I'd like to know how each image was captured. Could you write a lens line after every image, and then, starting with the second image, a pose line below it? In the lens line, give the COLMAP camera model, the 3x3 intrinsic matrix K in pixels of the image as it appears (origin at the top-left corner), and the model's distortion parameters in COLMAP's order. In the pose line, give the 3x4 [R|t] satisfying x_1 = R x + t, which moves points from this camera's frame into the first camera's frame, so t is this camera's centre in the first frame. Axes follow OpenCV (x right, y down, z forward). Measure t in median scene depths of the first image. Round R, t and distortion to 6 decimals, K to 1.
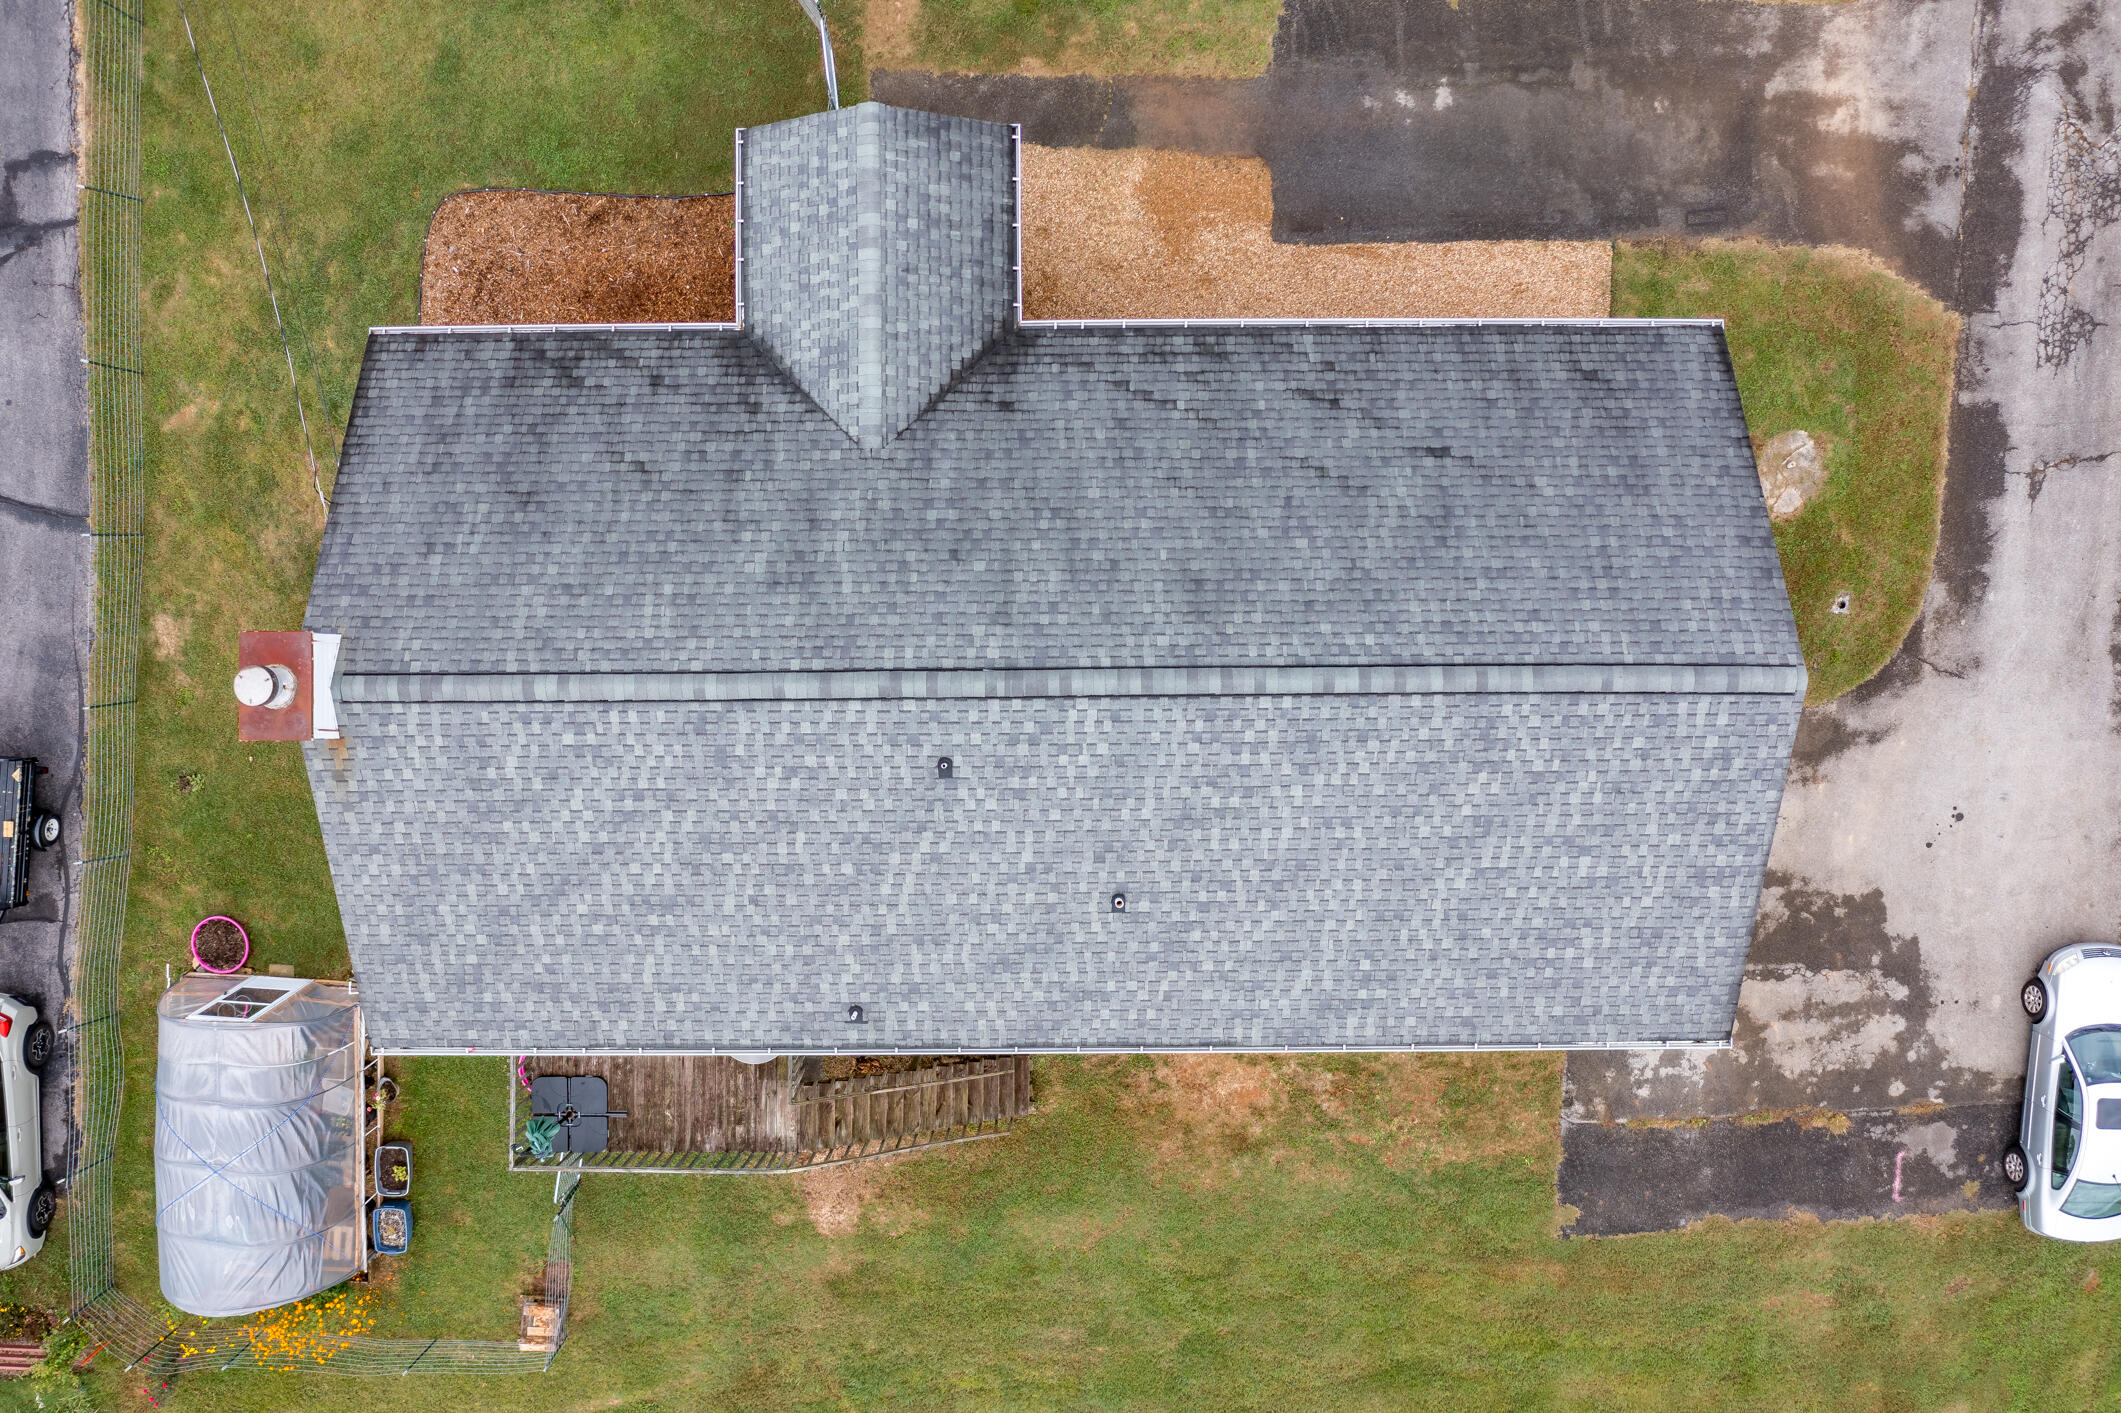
lens RADIAL K [[1672.9, 0, 1040.1], [0, 1672.9, 692.9], [0, 0, 1]] dist [-0.032999, -0.004385]
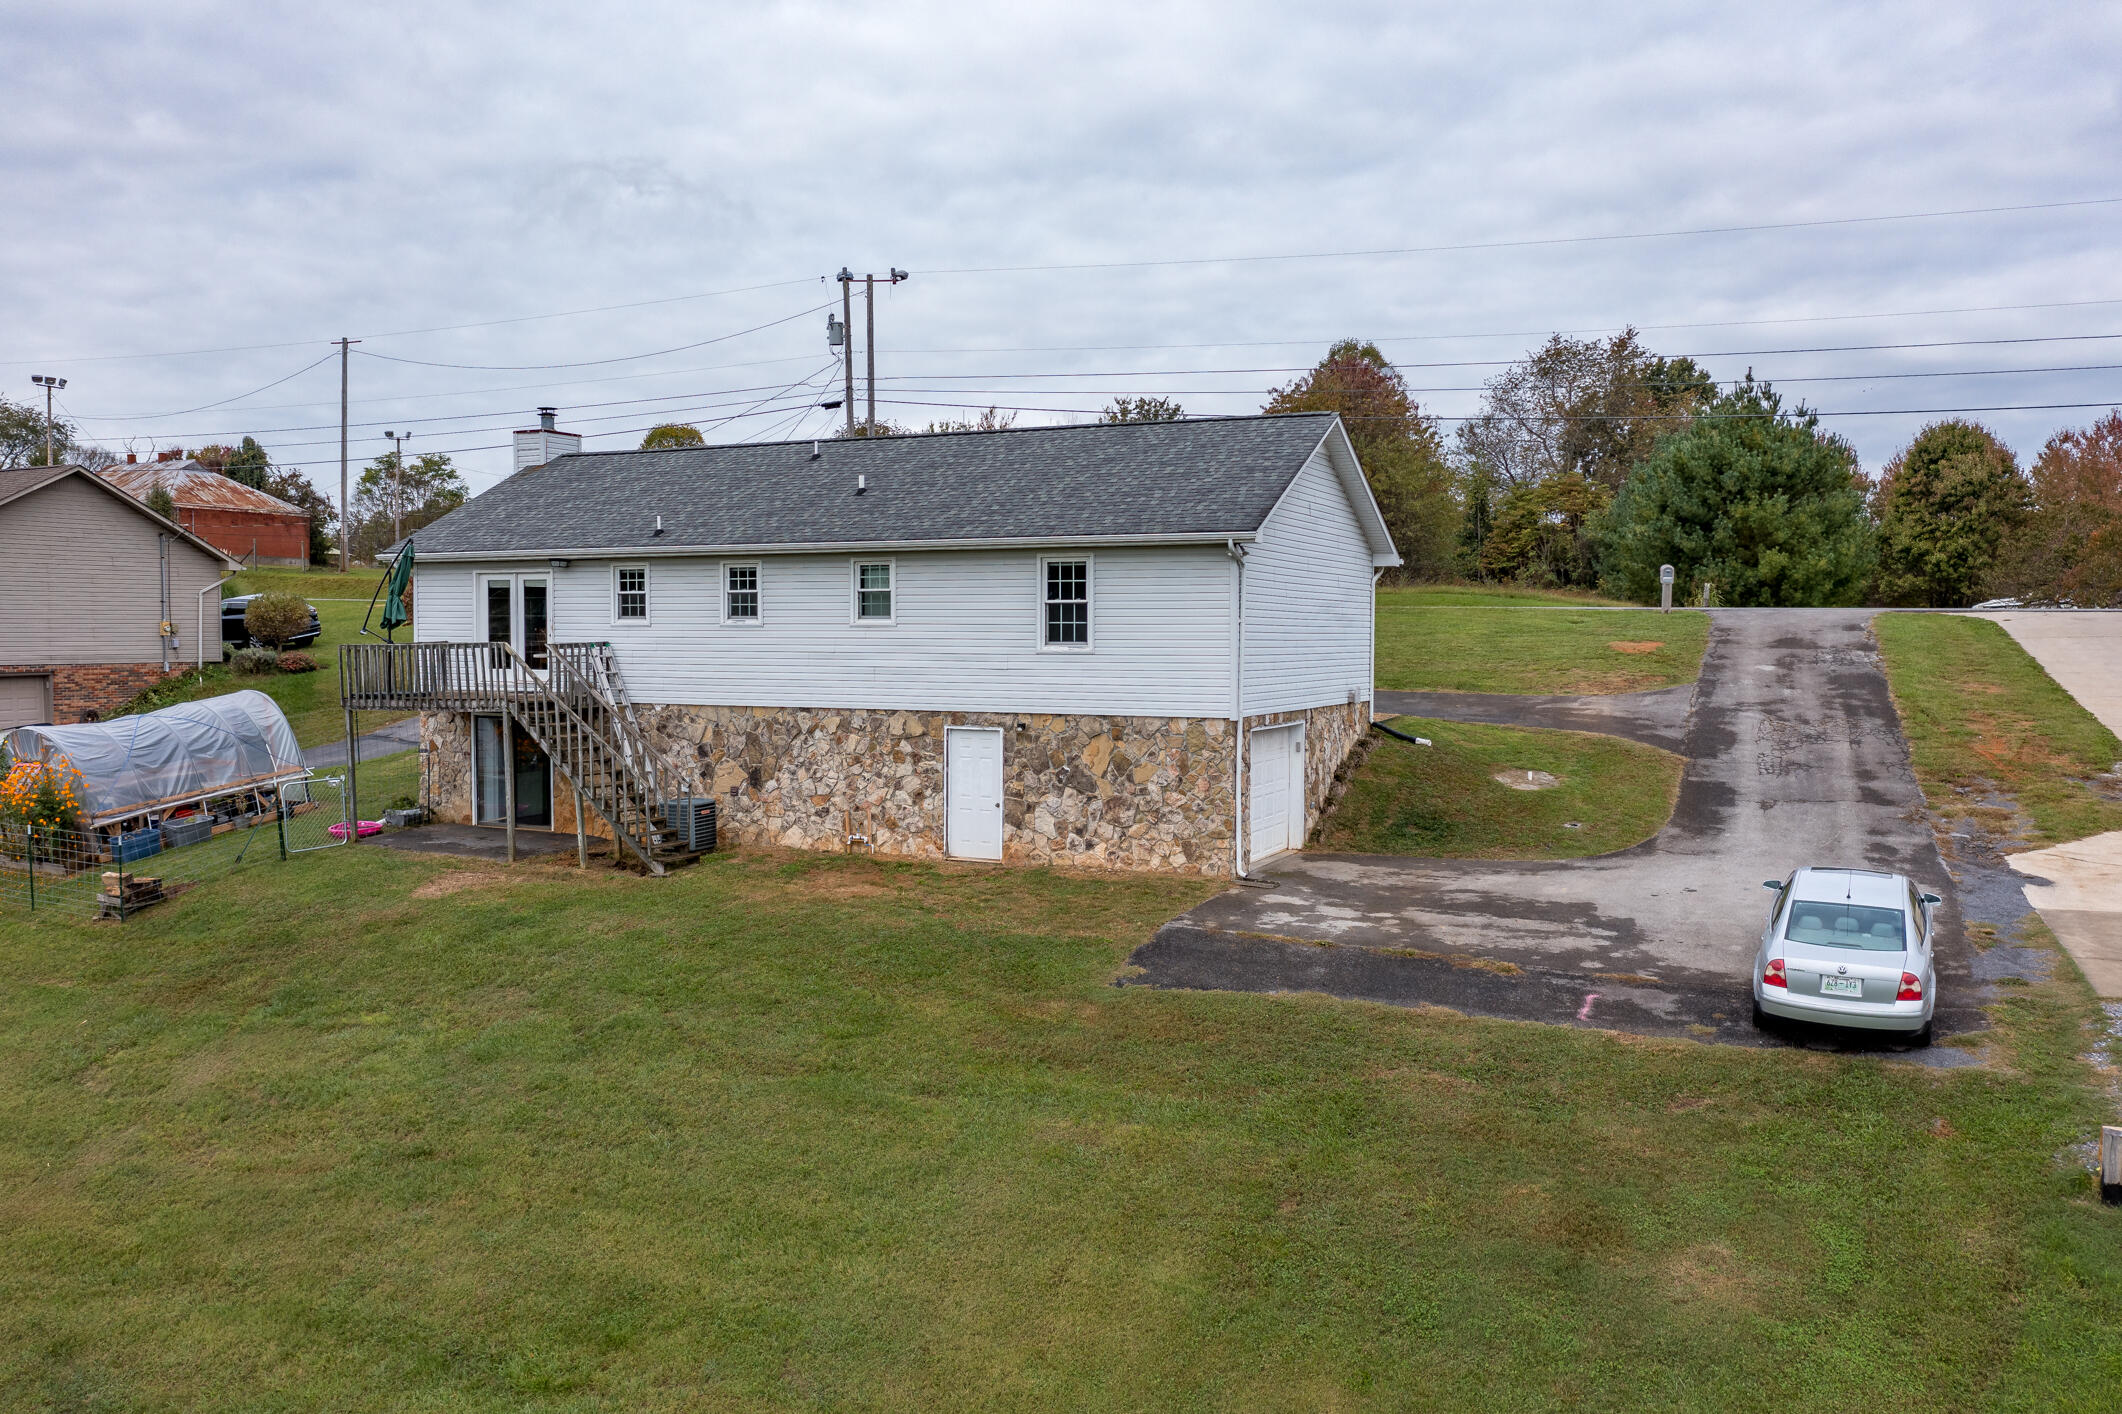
lens RADIAL K [[1665.6, 0, 1047.6], [0, 1665.6, 701.2], [0, 0, 1]] dist [-0.038073, 0.004365]
pose [[0.902608, 0.021184, -0.429942, 0.672452], [-0.430463, 0.046640, -0.901403, 1.124177], [0.000957, 0.998687, 0.051216, 0.913141]]
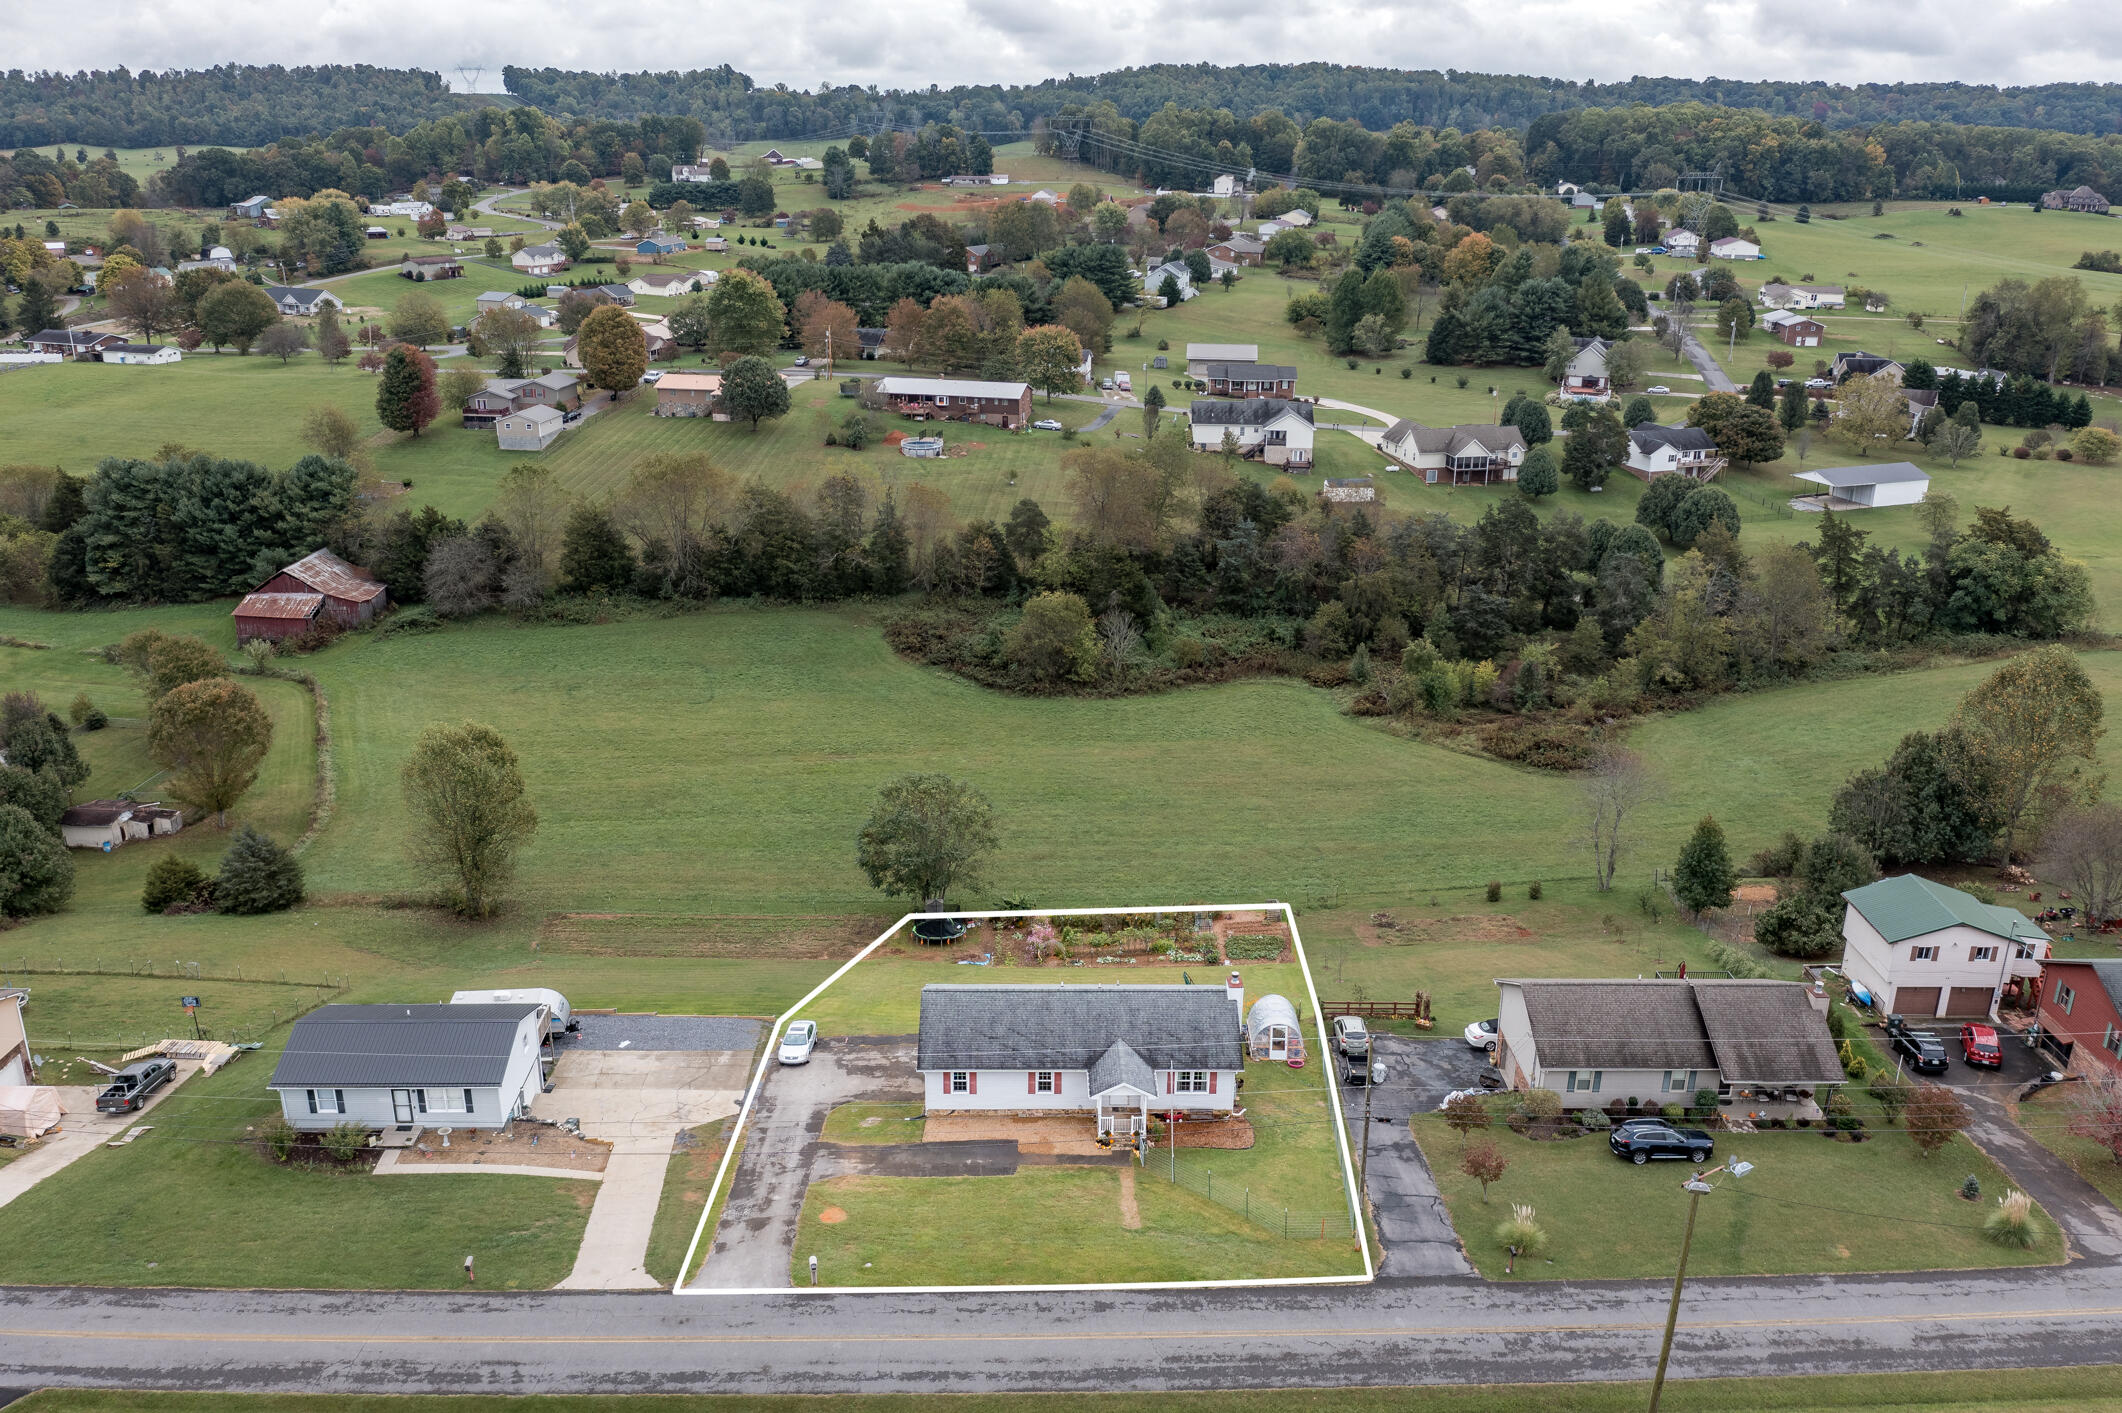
lens RADIAL K [[1658.9, 0, 1039.3], [0, 1658.9, 704.4], [0, 0, 1]] dist [-0.039104, 0.004325]
pose [[-0.999967, -0.005768, -0.005775, 0.117907], [-0.003605, -0.322745, 0.946479, -3.316036], [-0.007323, 0.946469, 0.322713, -1.031366]]
